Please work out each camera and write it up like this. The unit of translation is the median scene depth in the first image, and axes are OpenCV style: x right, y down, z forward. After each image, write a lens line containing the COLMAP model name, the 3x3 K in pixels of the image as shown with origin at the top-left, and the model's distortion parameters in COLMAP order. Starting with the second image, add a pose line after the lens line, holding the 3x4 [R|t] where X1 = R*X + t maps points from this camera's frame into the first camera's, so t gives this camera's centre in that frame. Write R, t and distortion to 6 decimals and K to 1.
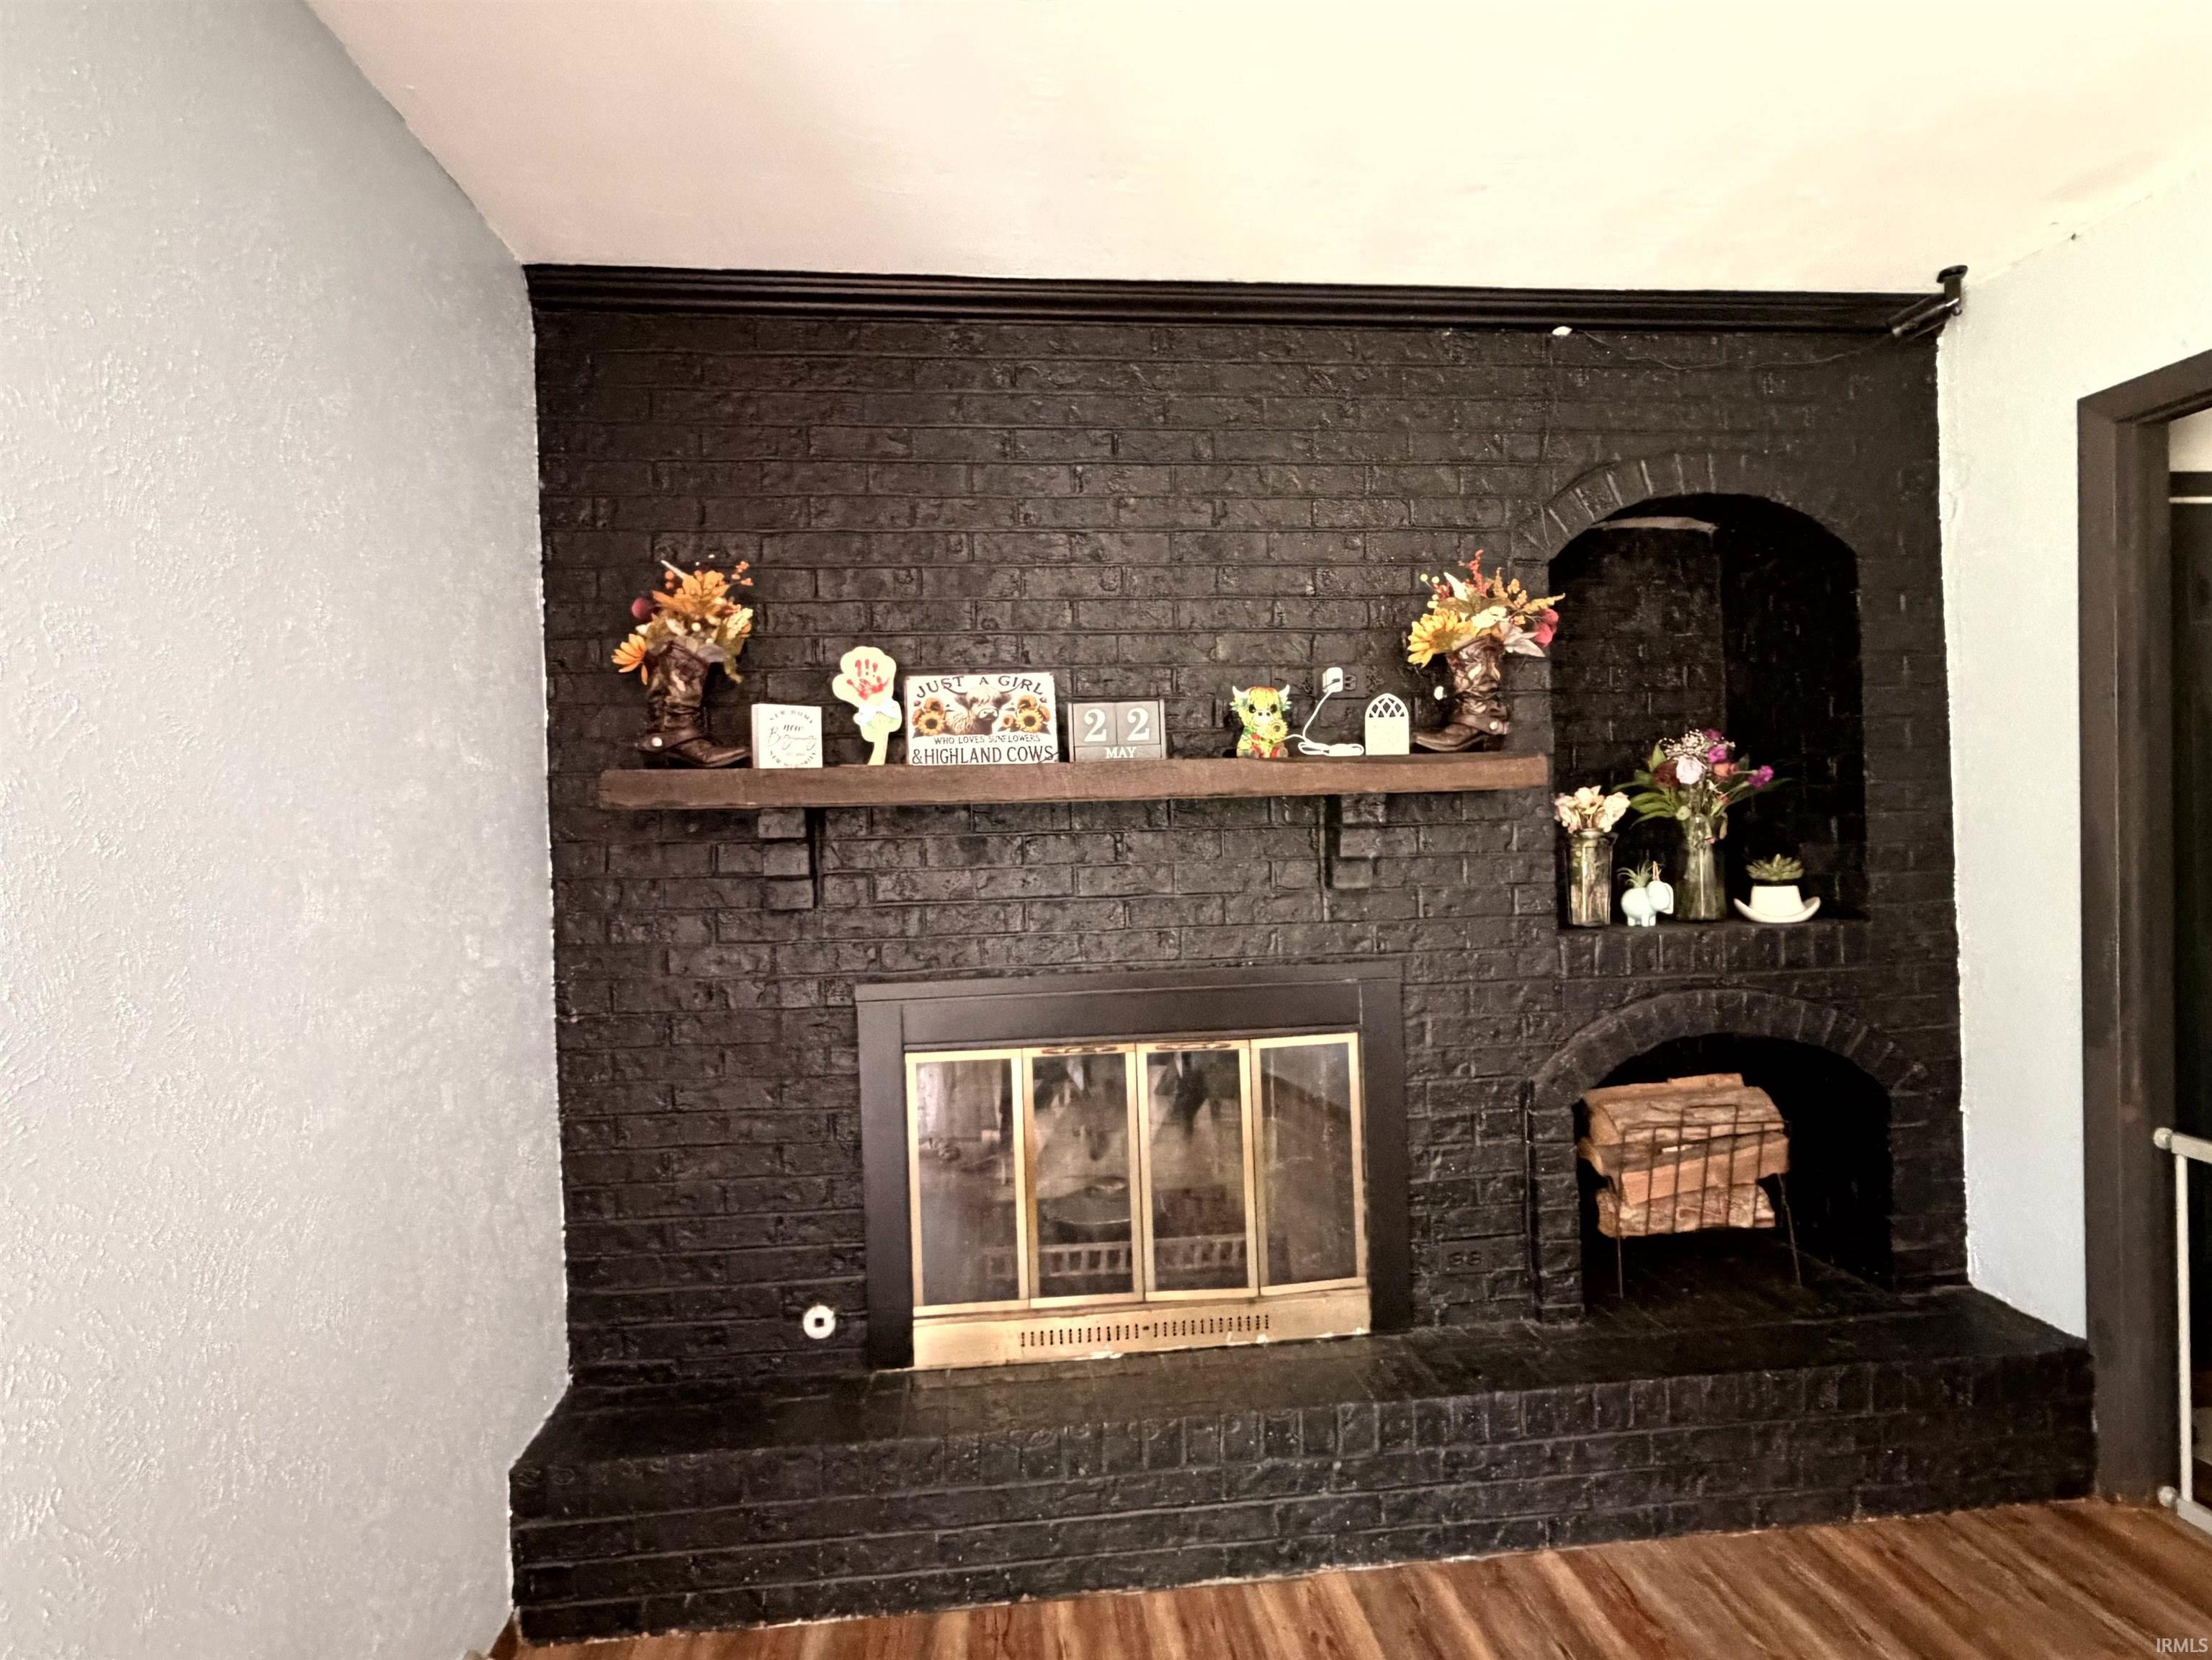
lens RADIAL K [[1225.3, 0, 1106.5], [0, 1225.3, 839.9], [0, 0, 1]] dist [0.003511, 0.000102]
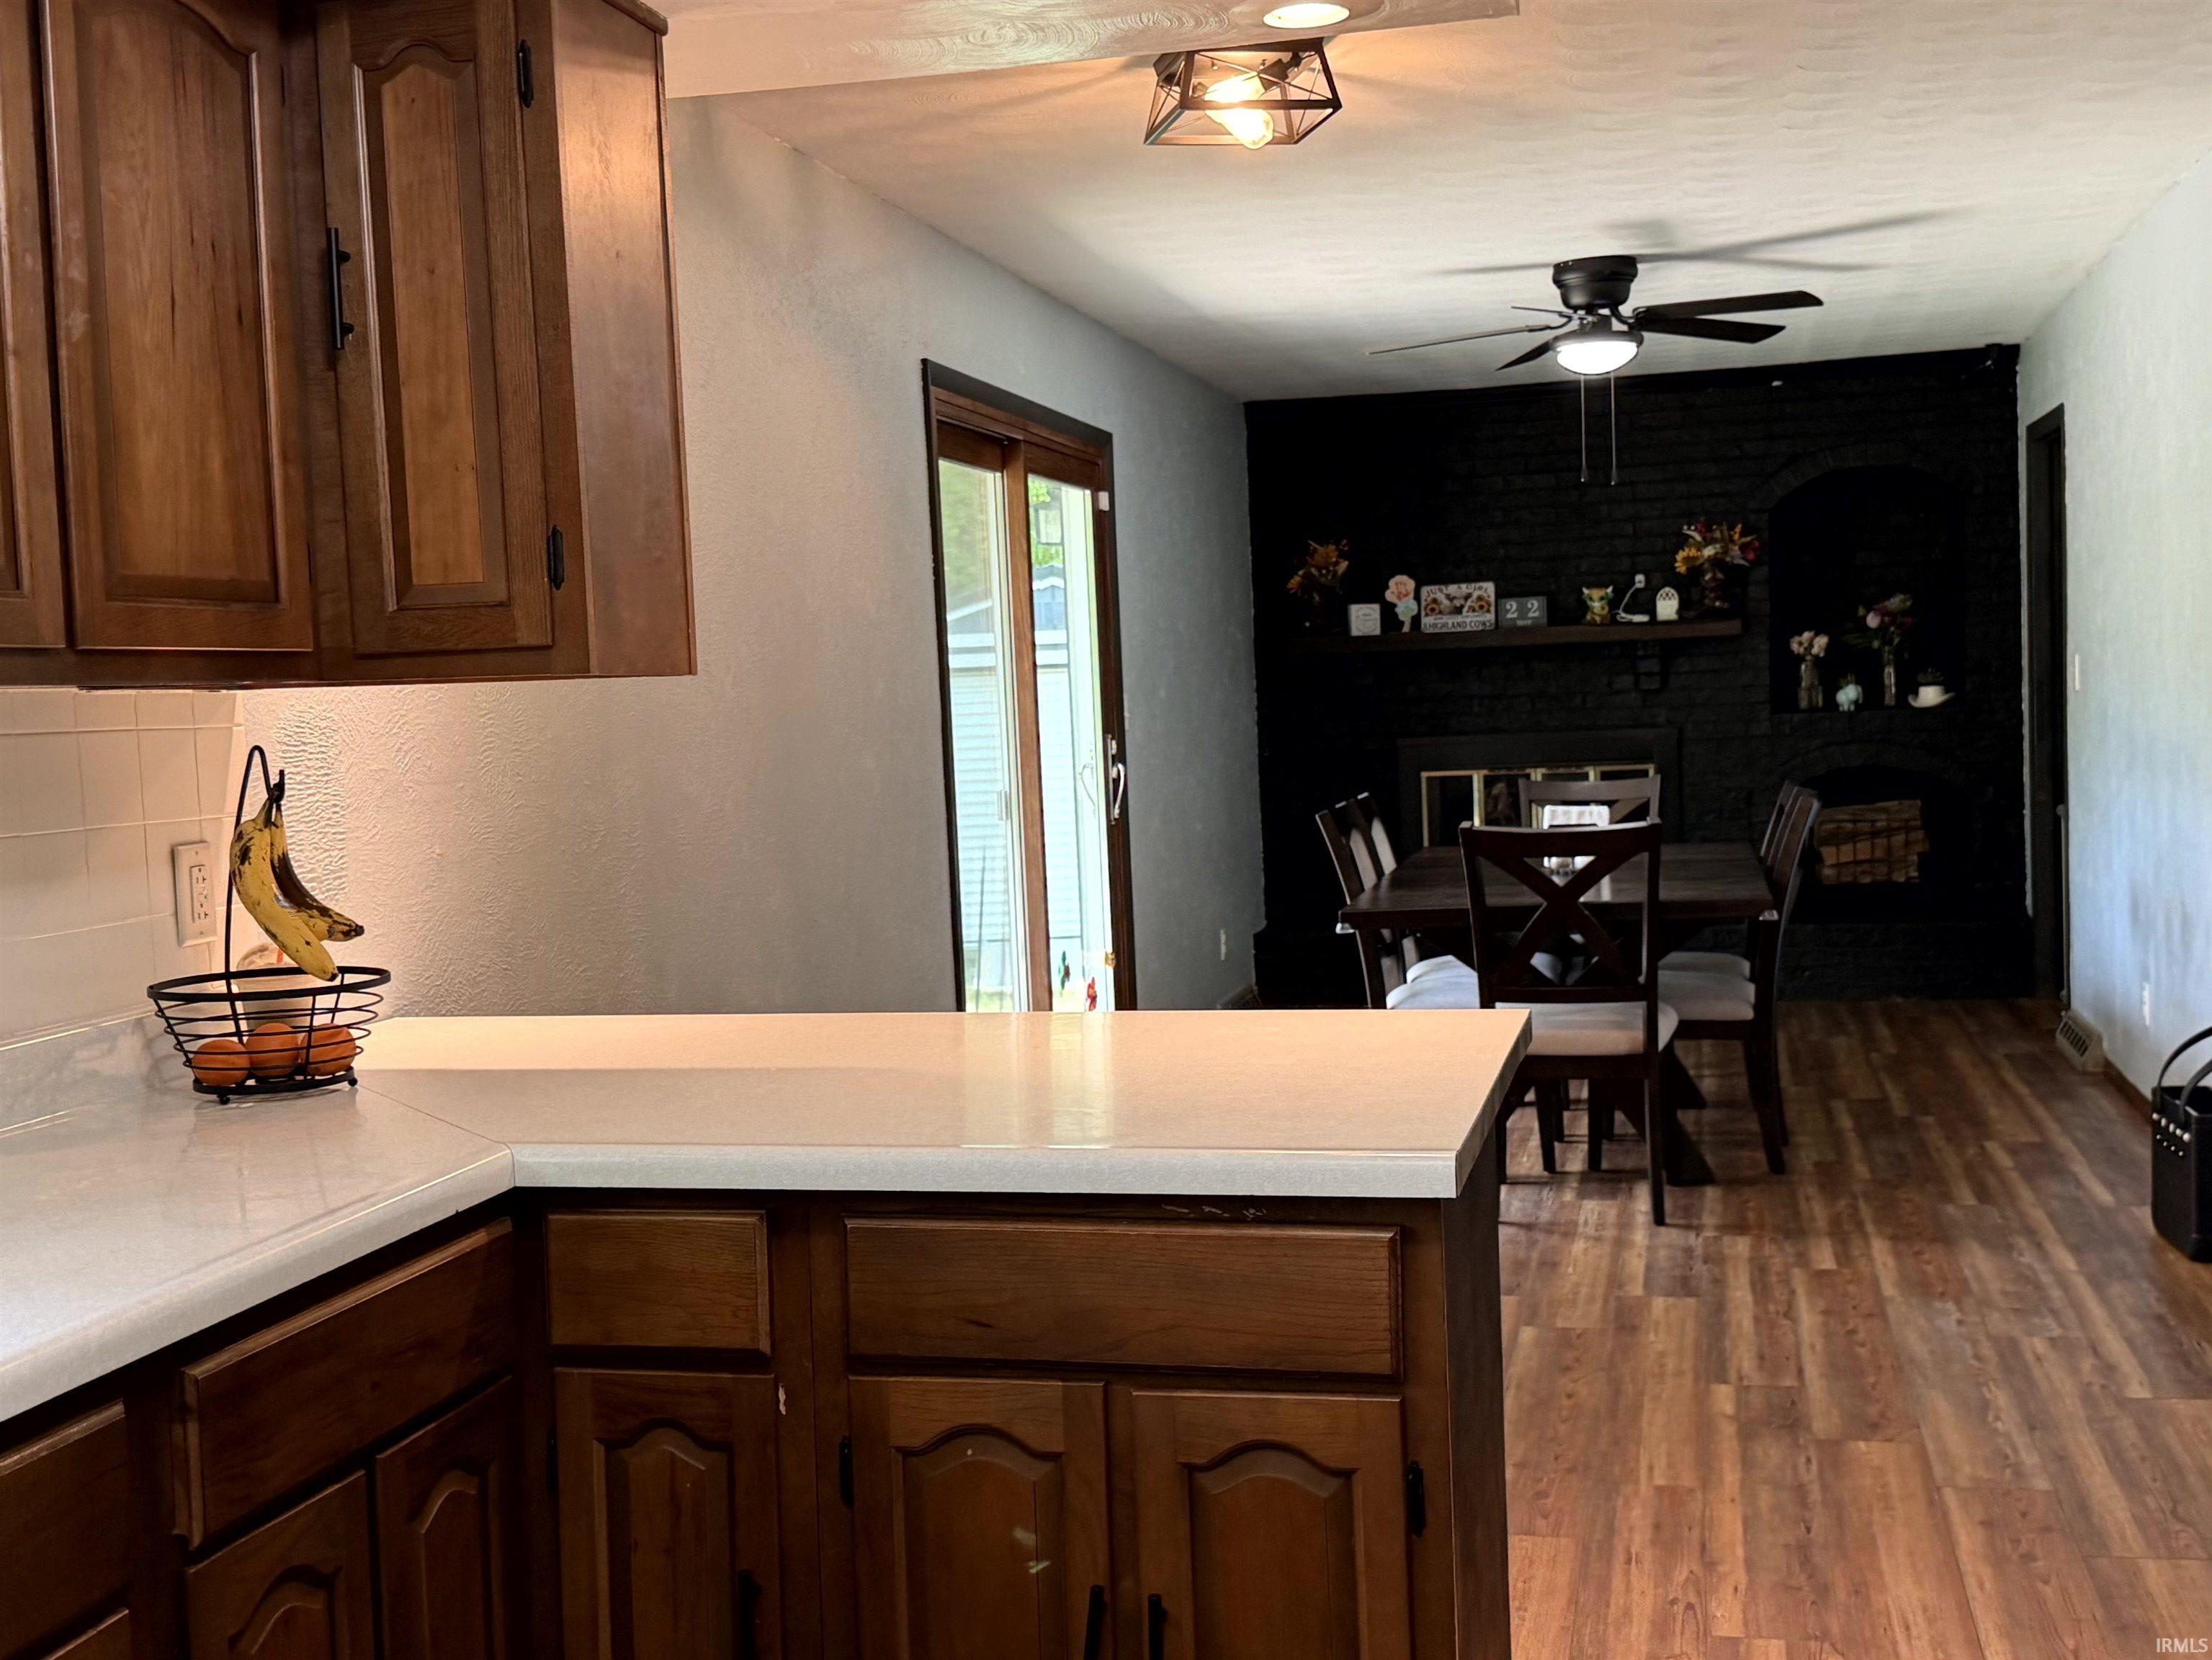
lens RADIAL K [[2563.0, 0, 1103.0], [0, 2563.0, 829.9], [0, 0, 1]] dist [0.111237, 0.000000]
pose [[0.942529, 0.008950, -0.334005, 0.761109], [0.011231, 0.998228, 0.058439, 0.014696], [0.333936, -0.058832, 0.940758, -3.187580]]
